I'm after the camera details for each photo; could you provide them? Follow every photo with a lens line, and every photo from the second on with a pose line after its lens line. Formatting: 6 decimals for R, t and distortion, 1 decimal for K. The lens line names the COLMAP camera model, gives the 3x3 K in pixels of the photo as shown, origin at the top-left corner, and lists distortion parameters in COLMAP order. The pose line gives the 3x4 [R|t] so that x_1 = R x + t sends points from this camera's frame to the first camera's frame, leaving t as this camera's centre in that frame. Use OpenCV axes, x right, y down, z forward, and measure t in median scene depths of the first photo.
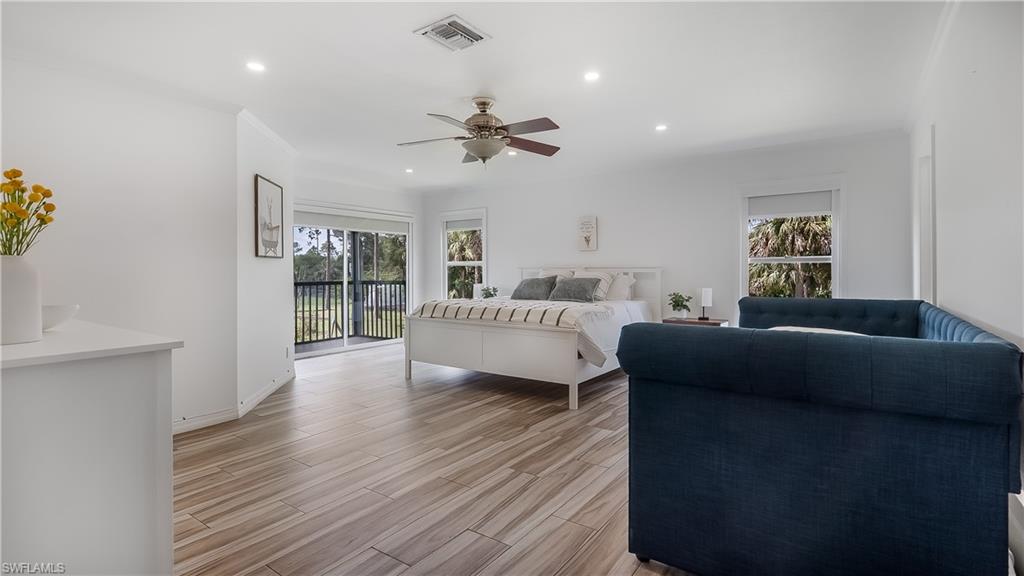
lens RADIAL K [[477.6, 0, 511.2], [0, 477.6, 281.2], [0, 0, 1]] dist [0.001237, 0.000346]
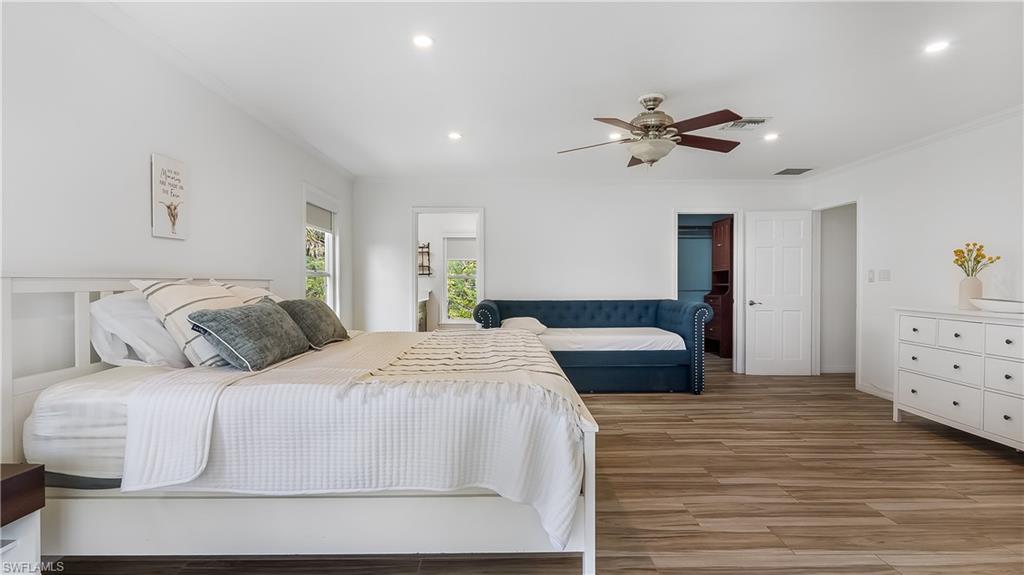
lens RADIAL K [[477.6, 0, 511.3], [0, 477.6, 284.4], [0, 0, 1]] dist [0.001237, 0.000346]
pose [[-0.589345, -0.005605, 0.807862, -0.713156], [0.014087, 0.999753, 0.017212, -0.048393], [-0.807758, 0.021524, -0.589121, 1.938199]]
